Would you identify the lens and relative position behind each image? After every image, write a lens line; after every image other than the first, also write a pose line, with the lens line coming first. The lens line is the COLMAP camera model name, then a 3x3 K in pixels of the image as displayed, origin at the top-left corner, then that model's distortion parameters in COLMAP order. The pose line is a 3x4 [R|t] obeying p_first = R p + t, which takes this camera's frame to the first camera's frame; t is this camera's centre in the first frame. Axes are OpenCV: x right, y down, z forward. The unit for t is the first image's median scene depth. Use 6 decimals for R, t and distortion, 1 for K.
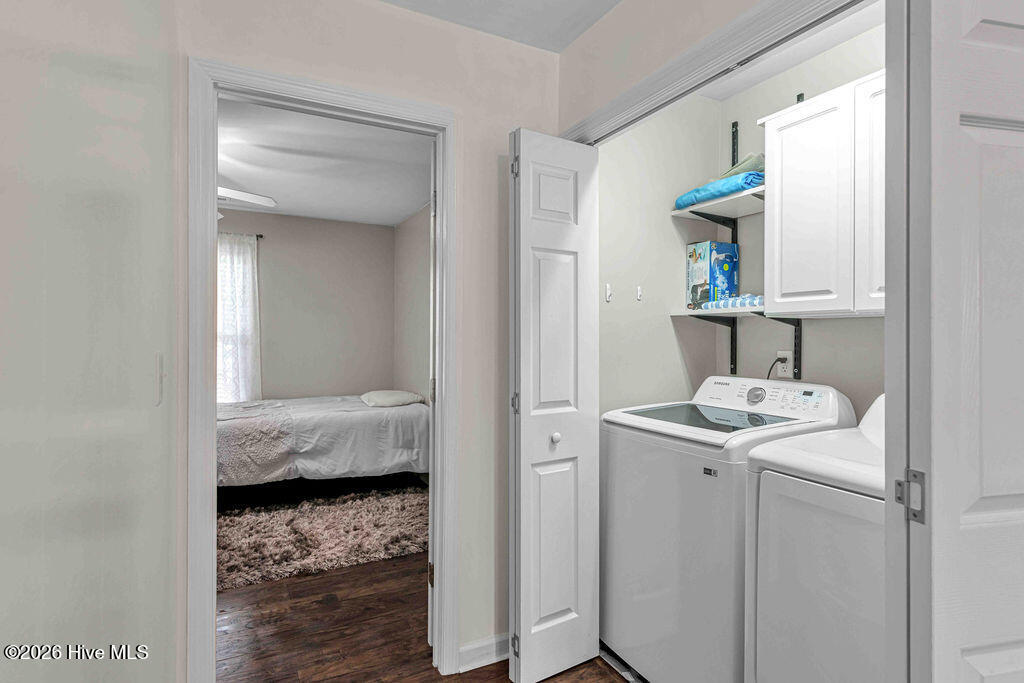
lens RADIAL K [[541.5, 0, 518.5], [0, 541.5, 335.6], [0, 0, 1]] dist [0.006195, 0.000641]
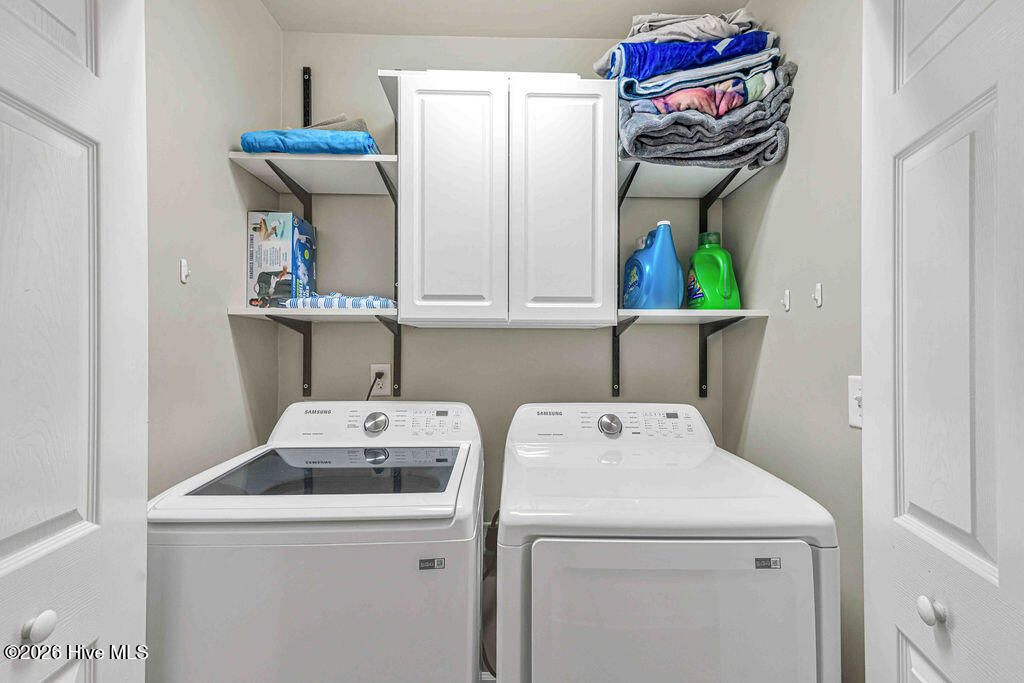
lens RADIAL K [[457.7, 0, 516.4], [0, 457.7, 345.6], [0, 0, 1]] dist [0.011734, -0.000581]
pose [[0.442768, 0.001641, 0.896635, -0.056358], [-0.004529, 0.999990, 0.000407, -0.002056], [-0.896625, -0.004241, 0.442771, 0.465302]]
